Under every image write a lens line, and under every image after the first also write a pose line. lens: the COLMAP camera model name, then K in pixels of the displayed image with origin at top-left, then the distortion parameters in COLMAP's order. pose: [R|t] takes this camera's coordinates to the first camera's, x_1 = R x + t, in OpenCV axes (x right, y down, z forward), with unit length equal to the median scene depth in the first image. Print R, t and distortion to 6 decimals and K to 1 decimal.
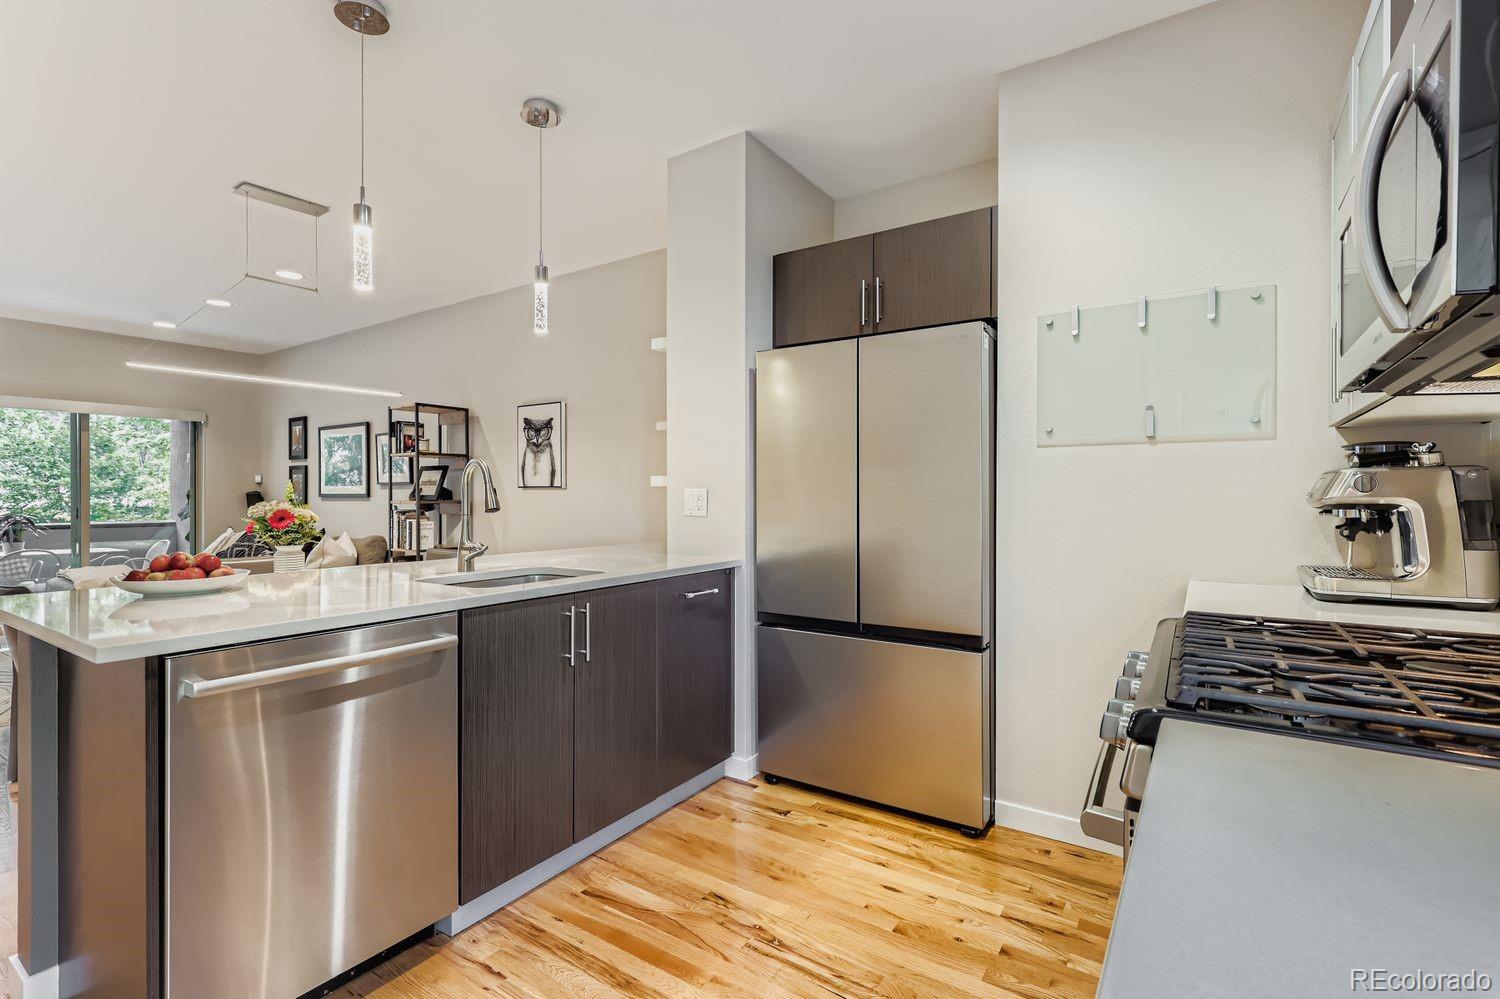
lens RADIAL K [[681.8, 0, 757.8], [0, 681.8, 498.3], [0, 0, 1]] dist [0.002912, -0.001128]
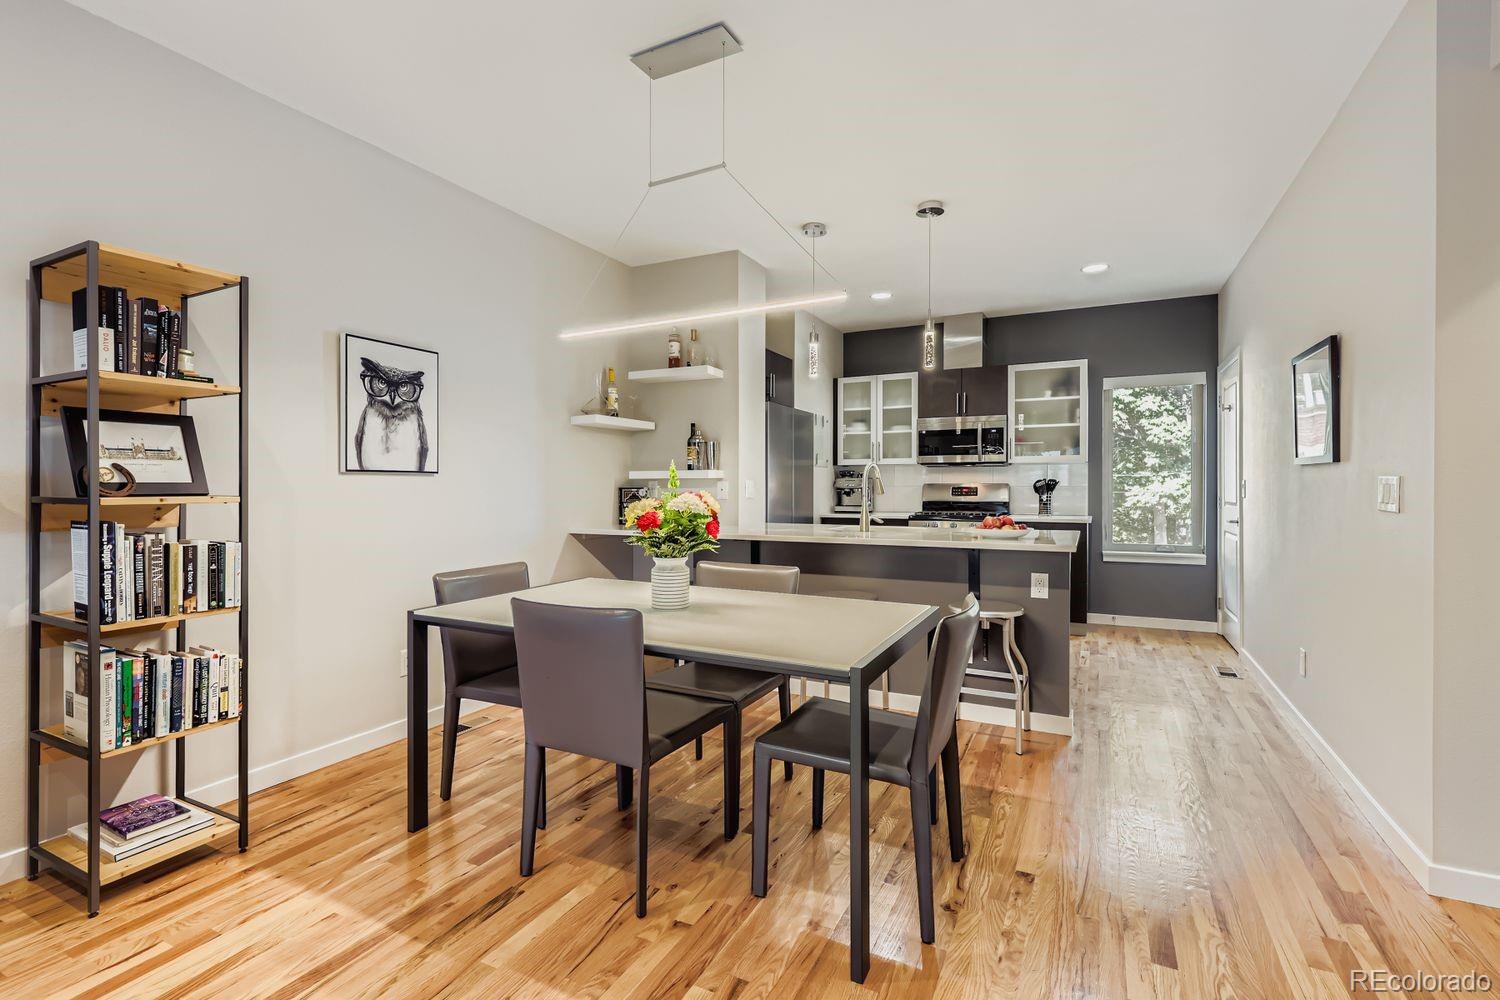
lens RADIAL K [[681.8, 0, 749.5], [0, 681.8, 489.0], [0, 0, 1]] dist [0.002912, -0.001128]
pose [[-0.114532, -0.001973, 0.993418, -2.018264], [0.006795, 0.999973, 0.002769, 0.001464], [-0.993396, 0.007068, -0.114515, 1.479114]]
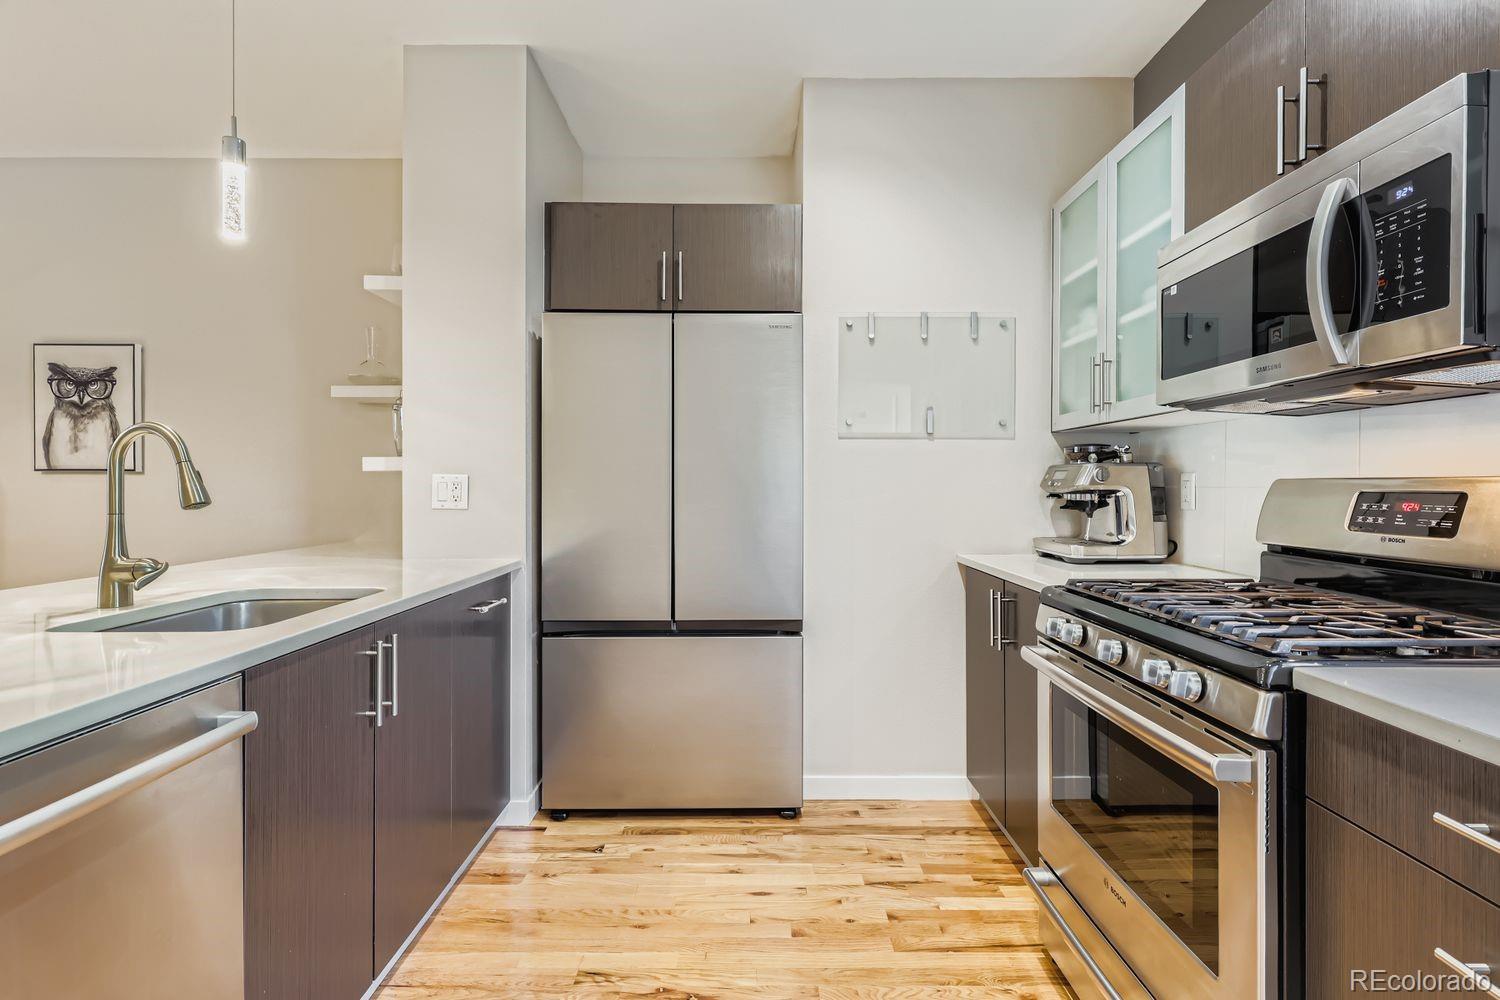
lens RADIAL K [[681.8, 0, 758.0], [0, 681.8, 488.3], [0, 0, 1]] dist [0.002912, -0.001128]
pose [[0.831747, -0.002234, 0.555150, -0.292332], [0.001163, 0.999997, 0.002281, 0.000858], [-0.555153, -0.001251, 0.831747, 0.178673]]
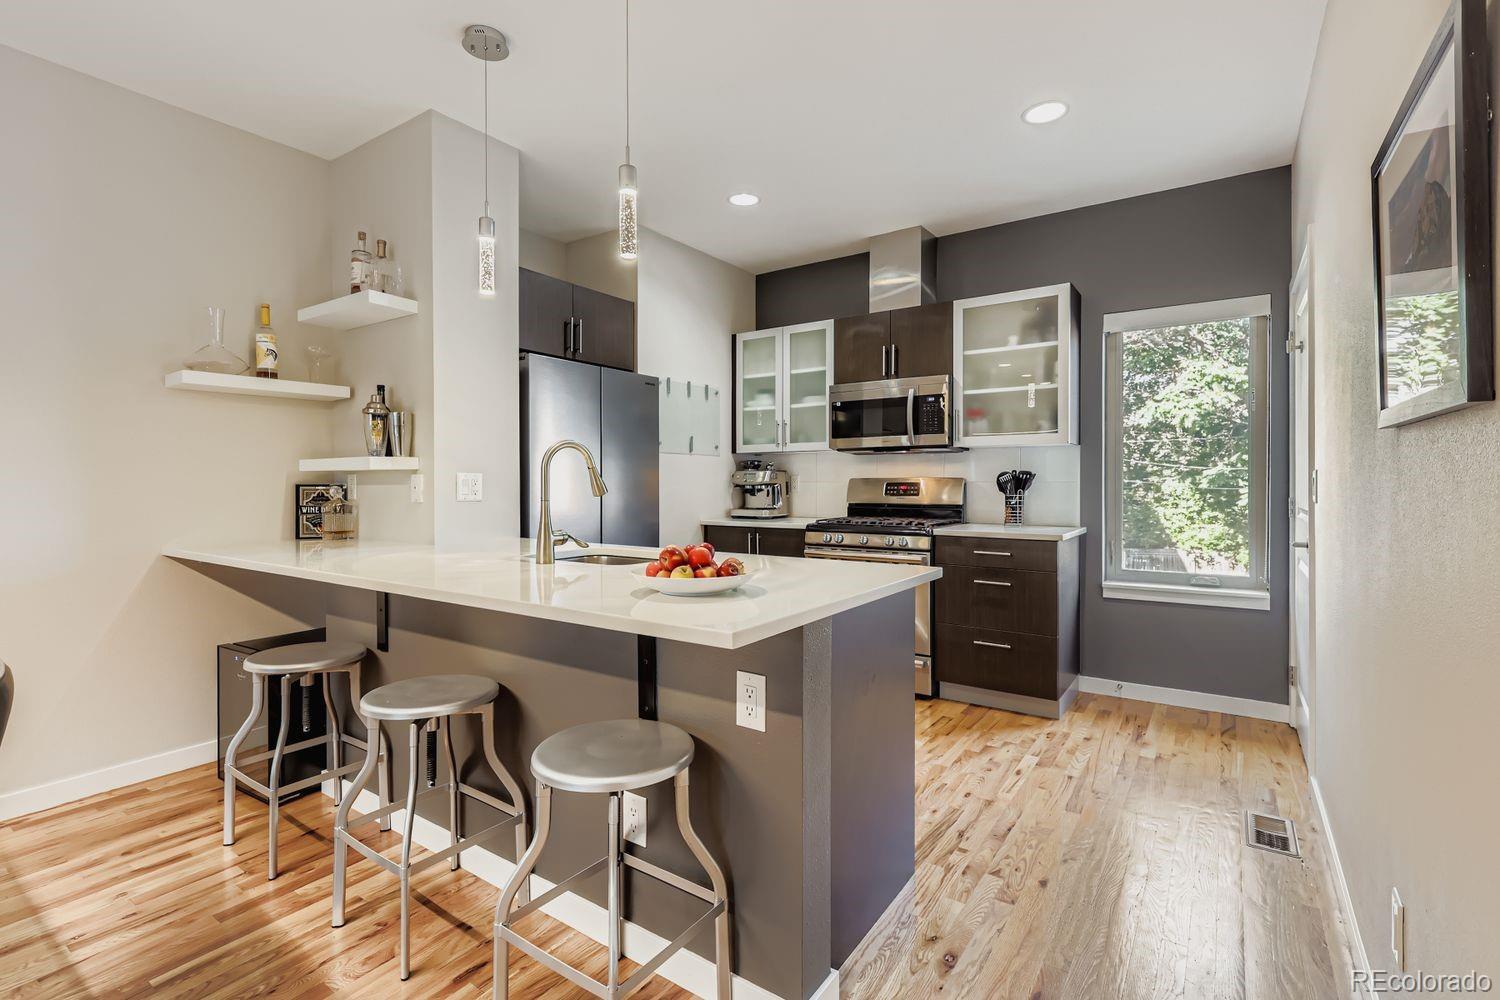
lens RADIAL K [[681.8, 0, 751.9], [0, 681.8, 488.7], [0, 0, 1]] dist [0.002912, -0.001128]
pose [[0.023291, -0.007812, 0.999698, -1.333488], [0.007707, 0.999941, 0.007634, 0.005250], [-0.999699, 0.007526, 0.023350, 0.716681]]
